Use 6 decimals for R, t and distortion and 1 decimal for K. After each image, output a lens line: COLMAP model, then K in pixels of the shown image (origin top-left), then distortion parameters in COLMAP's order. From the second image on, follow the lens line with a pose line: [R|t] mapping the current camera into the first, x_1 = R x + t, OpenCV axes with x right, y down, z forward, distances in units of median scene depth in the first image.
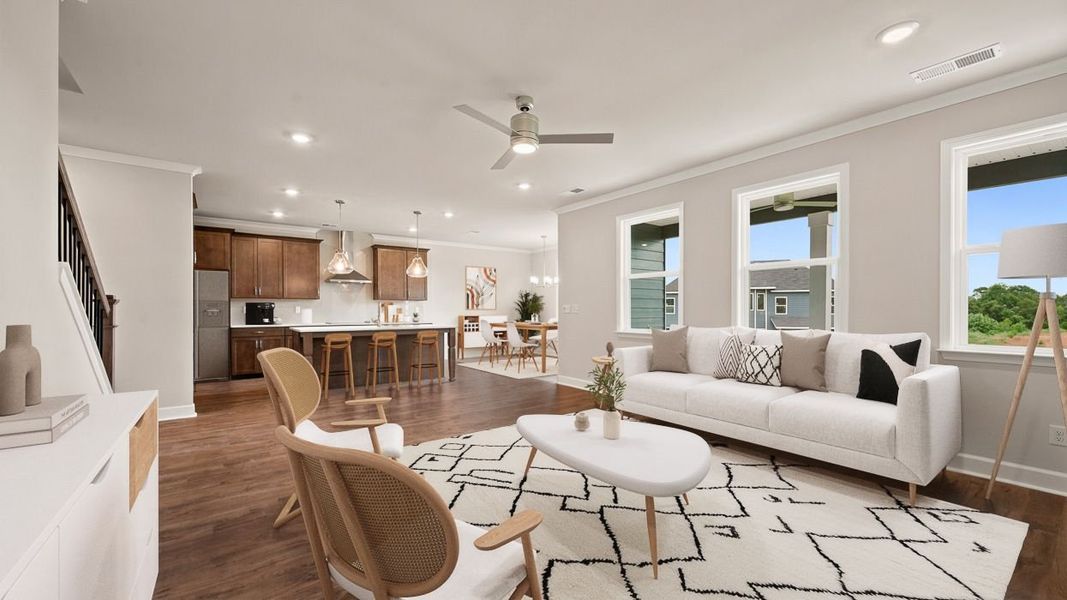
lens RADIAL K [[416.5, 0, 526.8], [0, 416.5, 308.5], [0, 0, 1]] dist [-0.002197, 0.000461]
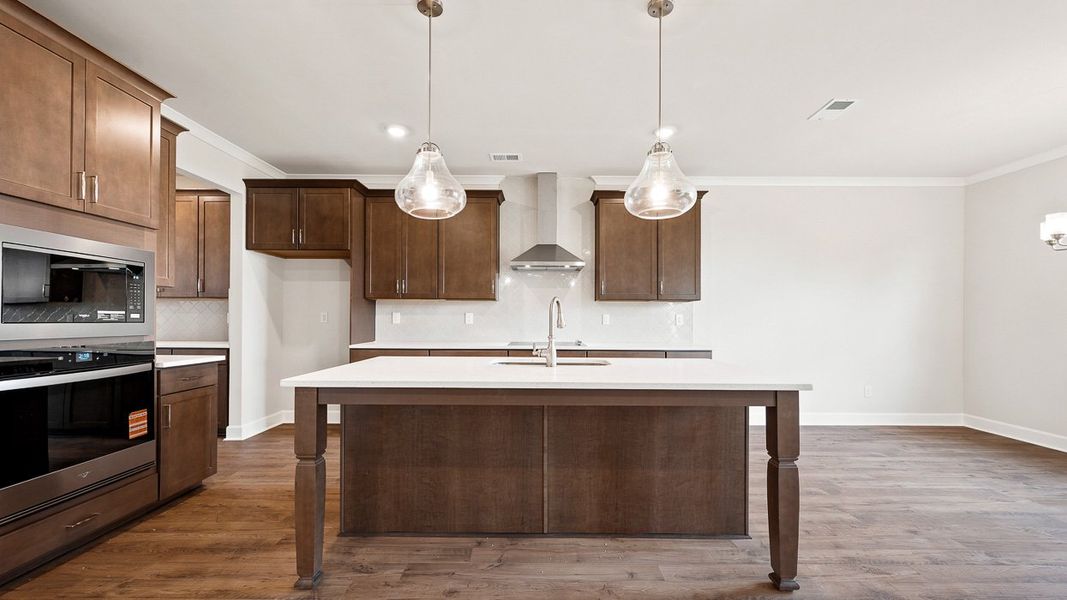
lens RADIAL K [[416.5, 0, 543.6], [0, 416.5, 317.2], [0, 0, 1]] dist [-0.002197, 0.000461]
pose [[0.817120, 0.002917, -0.576460, -0.103128], [-0.004993, 0.999986, -0.002016, 0.001458], [0.576445, 0.004525, 0.817123, 0.469809]]
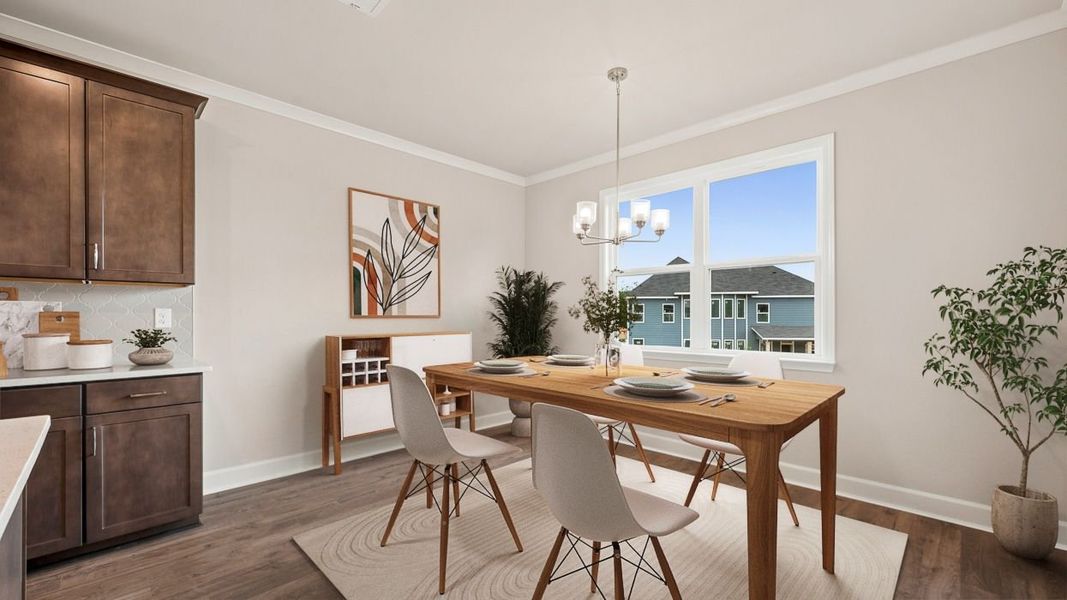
lens RADIAL K [[439.1, 0, 533.4], [0, 439.1, 314.7], [0, 0, 1]] dist [0.001425, -0.001193]
pose [[0.984556, 0.001030, 0.175069, -0.062755], [-0.000277, 0.999991, -0.004326, 0.001509], [-0.175072, 0.004211, 0.984547, 0.629800]]
